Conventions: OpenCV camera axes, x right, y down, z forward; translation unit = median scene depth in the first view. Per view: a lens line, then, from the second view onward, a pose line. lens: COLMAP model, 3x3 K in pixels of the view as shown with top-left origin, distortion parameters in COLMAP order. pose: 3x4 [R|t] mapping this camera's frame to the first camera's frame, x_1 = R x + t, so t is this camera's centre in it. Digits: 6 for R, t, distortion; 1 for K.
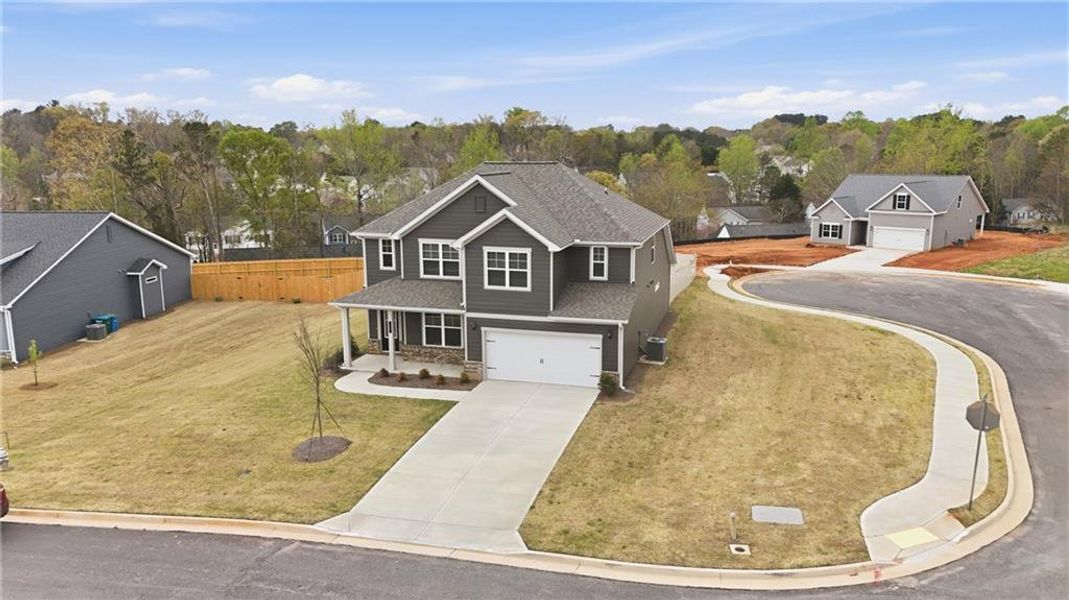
lens RADIAL K [[785.9, 0, 538.6], [0, 785.9, 298.5], [0, 0, 1]] dist [0.074643, -0.069672]
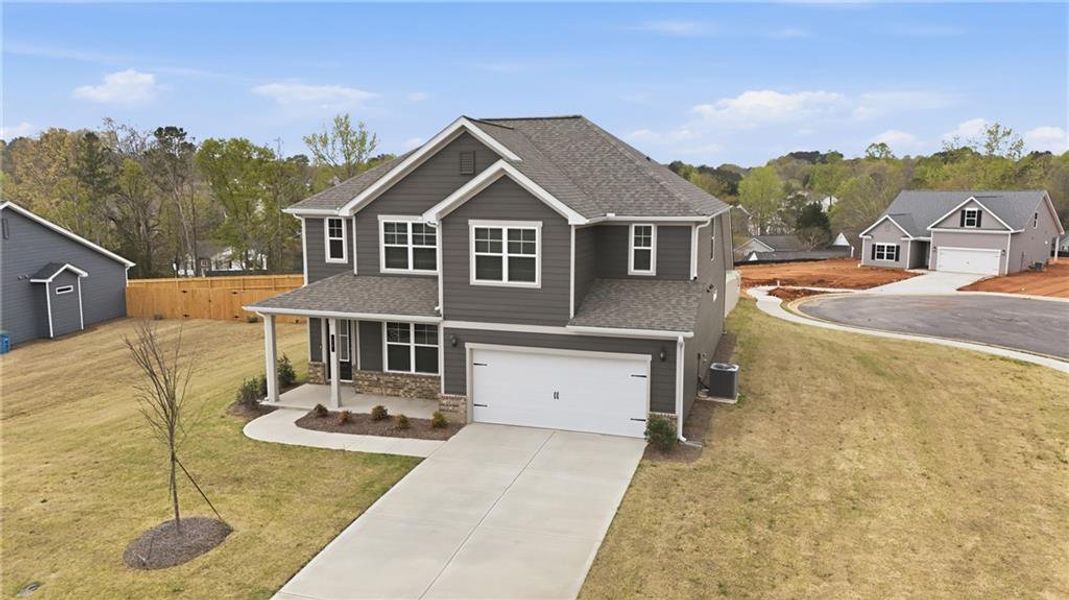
lens RADIAL K [[785.9, 0, 538.6], [0, 785.9, 298.5], [0, 0, 1]] dist [0.074643, -0.069672]
pose [[0.999857, 0.009030, -0.014302, -0.002032], [-0.009703, 0.998814, -0.047718, 0.028588], [0.013854, 0.047850, 0.998758, 0.321245]]
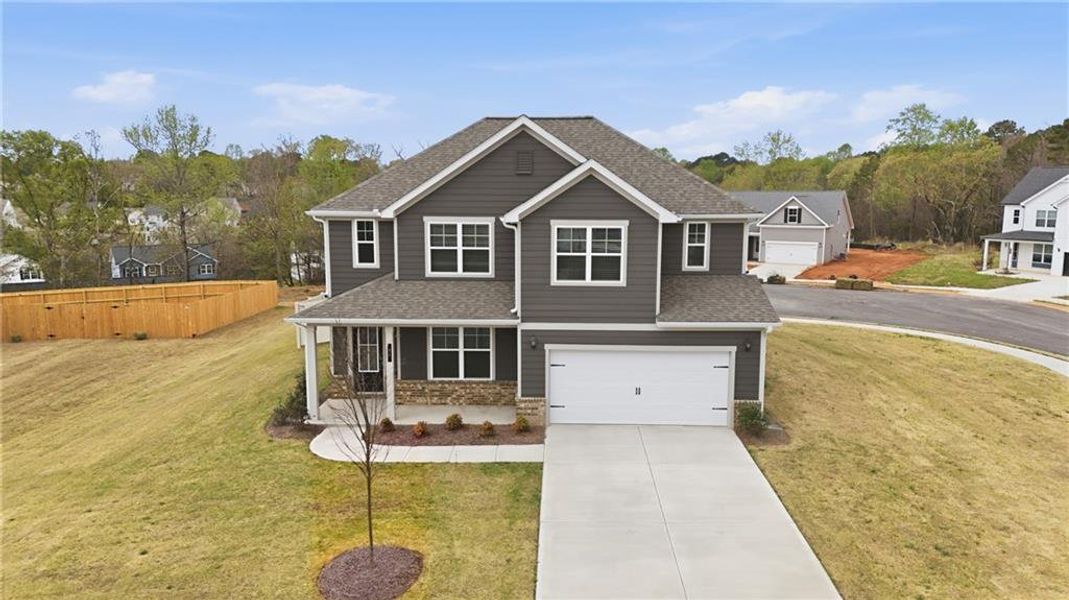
lens RADIAL K [[785.9, 0, 538.6], [0, 785.9, 298.5], [0, 0, 1]] dist [0.074643, -0.069672]
pose [[0.967438, -0.029231, 0.251416, -0.230780], [0.041511, 0.998183, -0.043679, 0.025294], [-0.249683, 0.052694, 0.966893, 0.348467]]
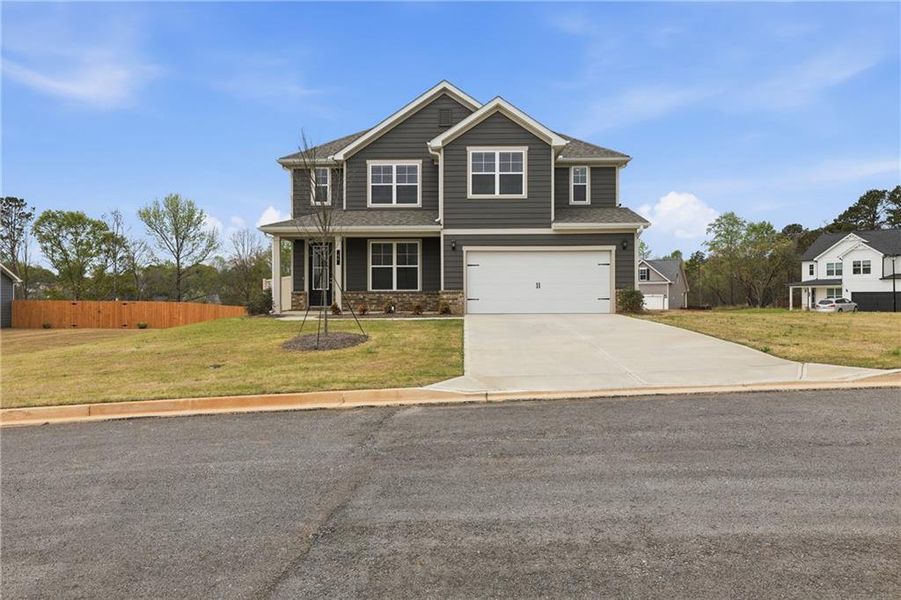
lens RADIAL K [[606.3, 0, 445.2], [0, 606.3, 300.2], [0, 0, 1]] dist [-0.038908, 0.085448]
pose [[0.967793, 0.001462, 0.251745, -0.237712], [0.045153, 0.982760, -0.179289, 0.193887], [-0.247667, 0.184881, 0.951042, 0.397226]]
